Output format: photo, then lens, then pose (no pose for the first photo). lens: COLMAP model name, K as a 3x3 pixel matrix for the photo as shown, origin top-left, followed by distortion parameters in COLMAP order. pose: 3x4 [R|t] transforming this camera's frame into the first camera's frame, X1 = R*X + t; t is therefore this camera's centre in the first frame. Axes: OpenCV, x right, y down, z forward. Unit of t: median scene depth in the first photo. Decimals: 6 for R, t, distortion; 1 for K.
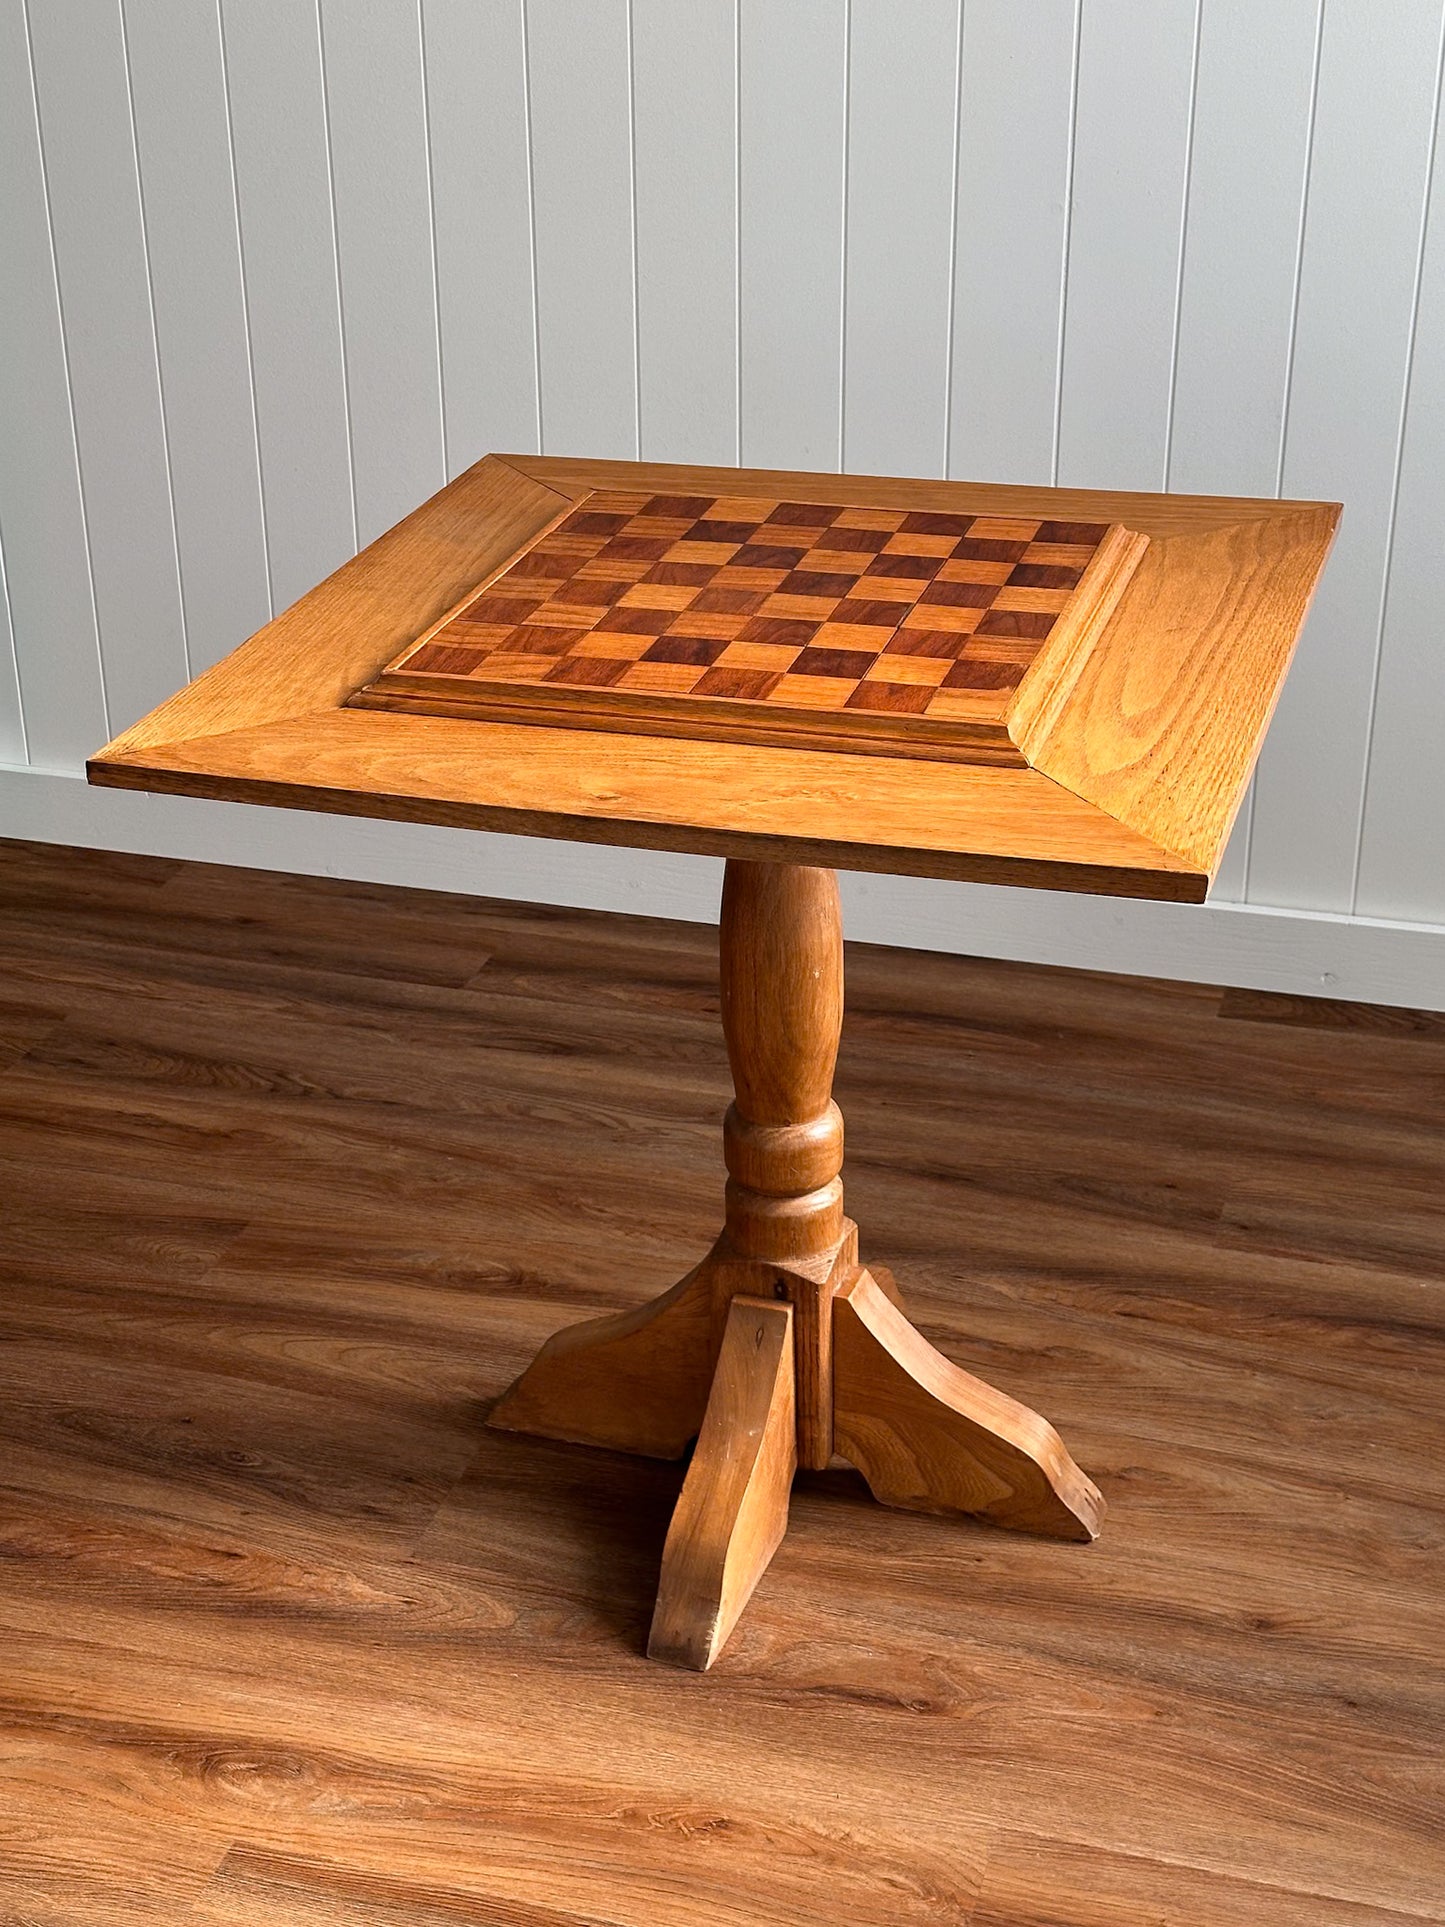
lens RADIAL K [[2876.8, 0, 676.4], [0, 2876.8, 874.8], [0, 0, 1]] dist [0.115504, 0.000000]
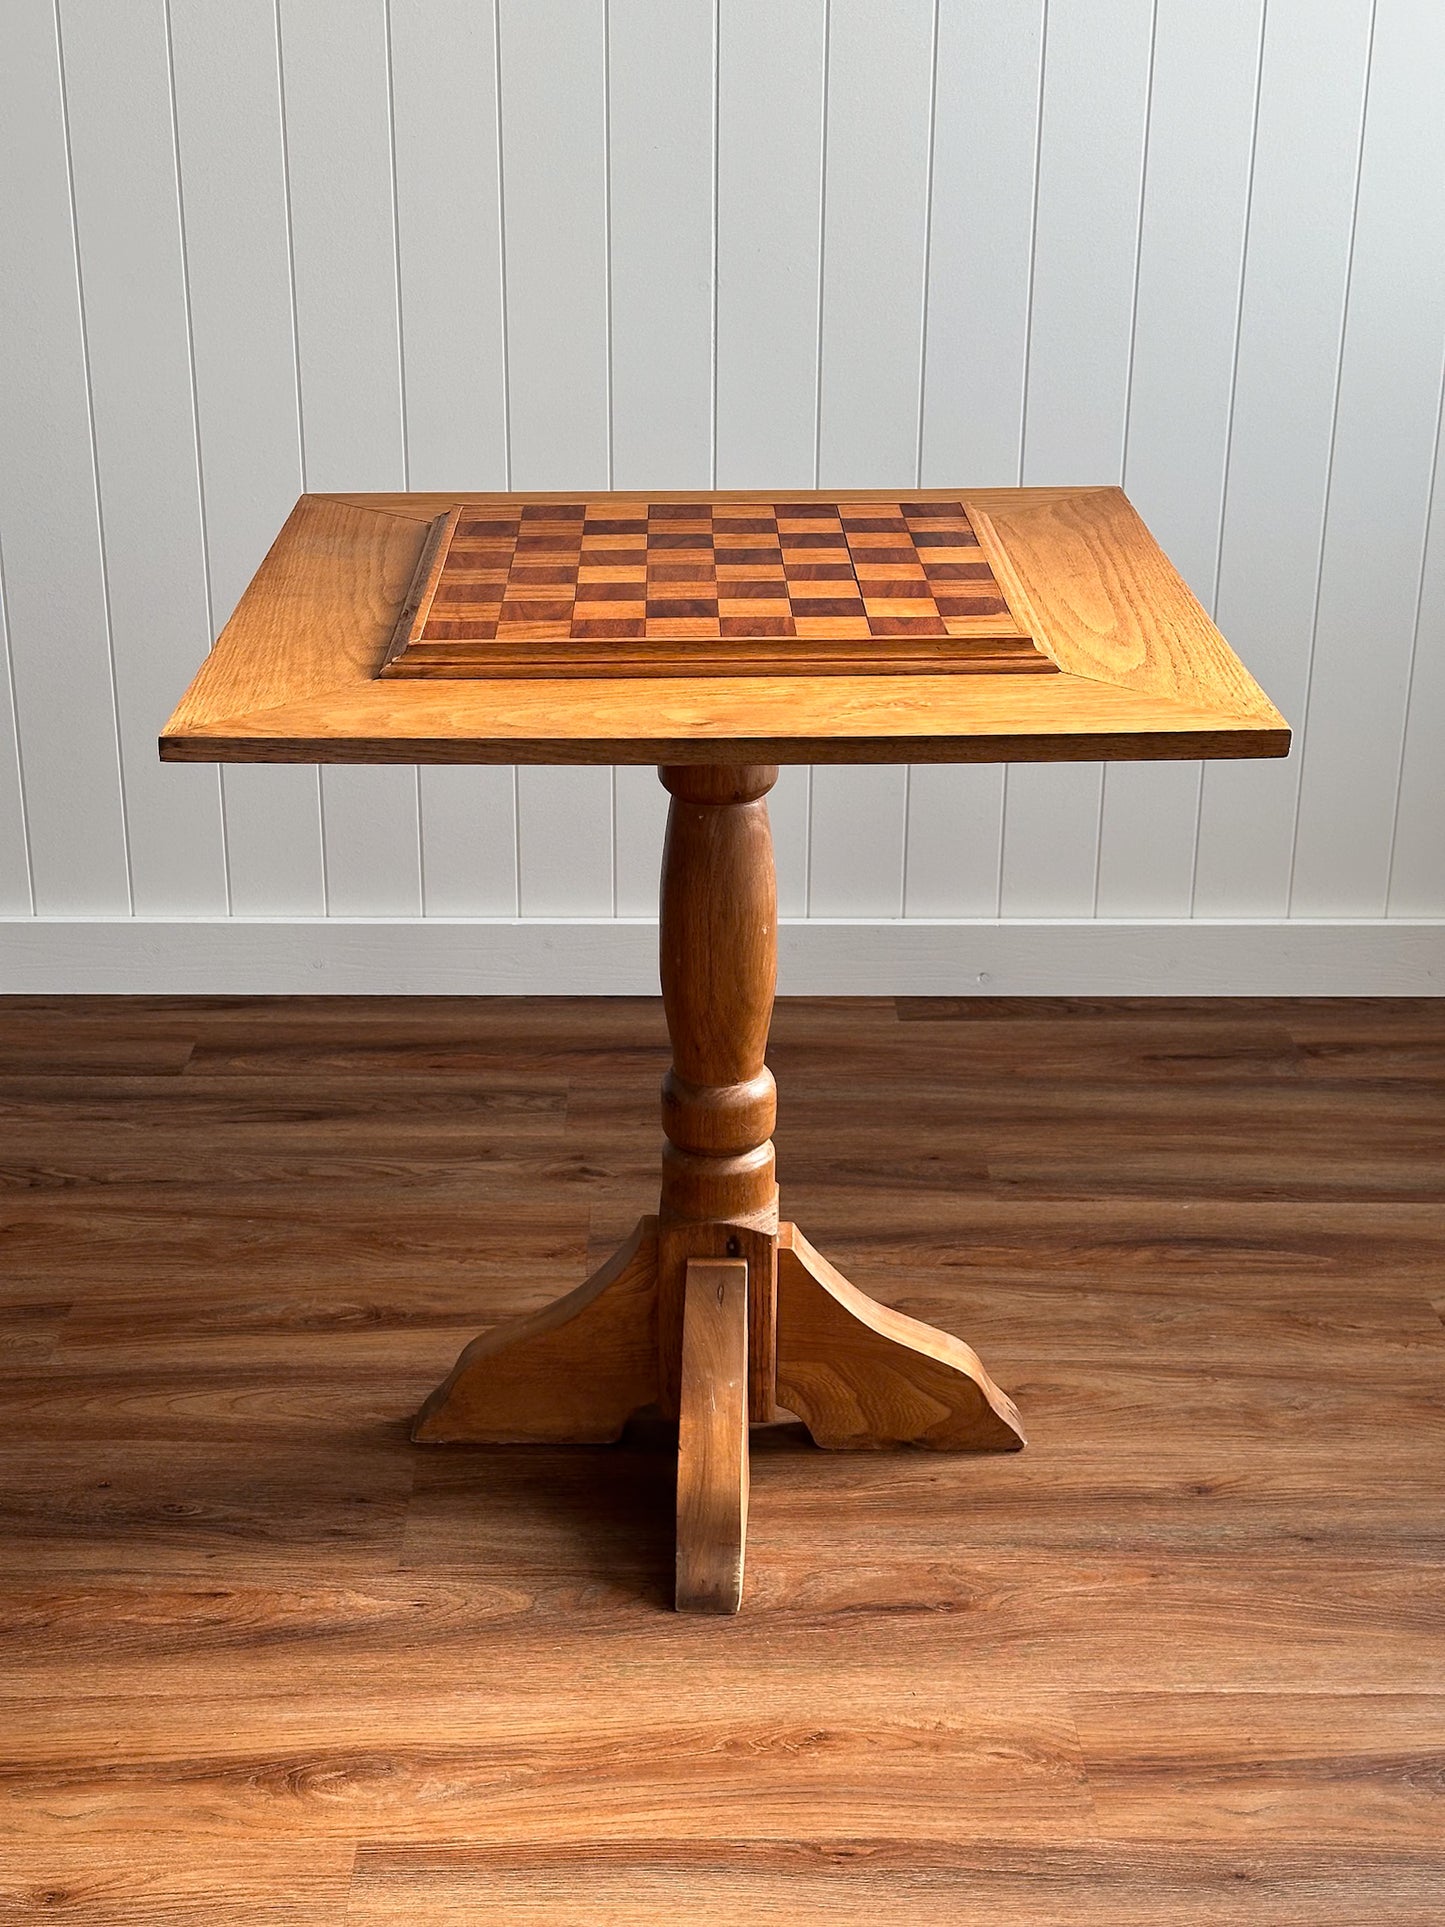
lens RADIAL K [[2737.7, 0, 683.3], [0, 2737.7, 894.8], [0, 0, 1]] dist [0.116033, 0.000000]
pose [[0.951742, -0.087320, 0.294213, -0.267928], [0.108766, 0.992414, -0.057304, 0.074245], [-0.286978, 0.086539, 0.954020, 0.049149]]
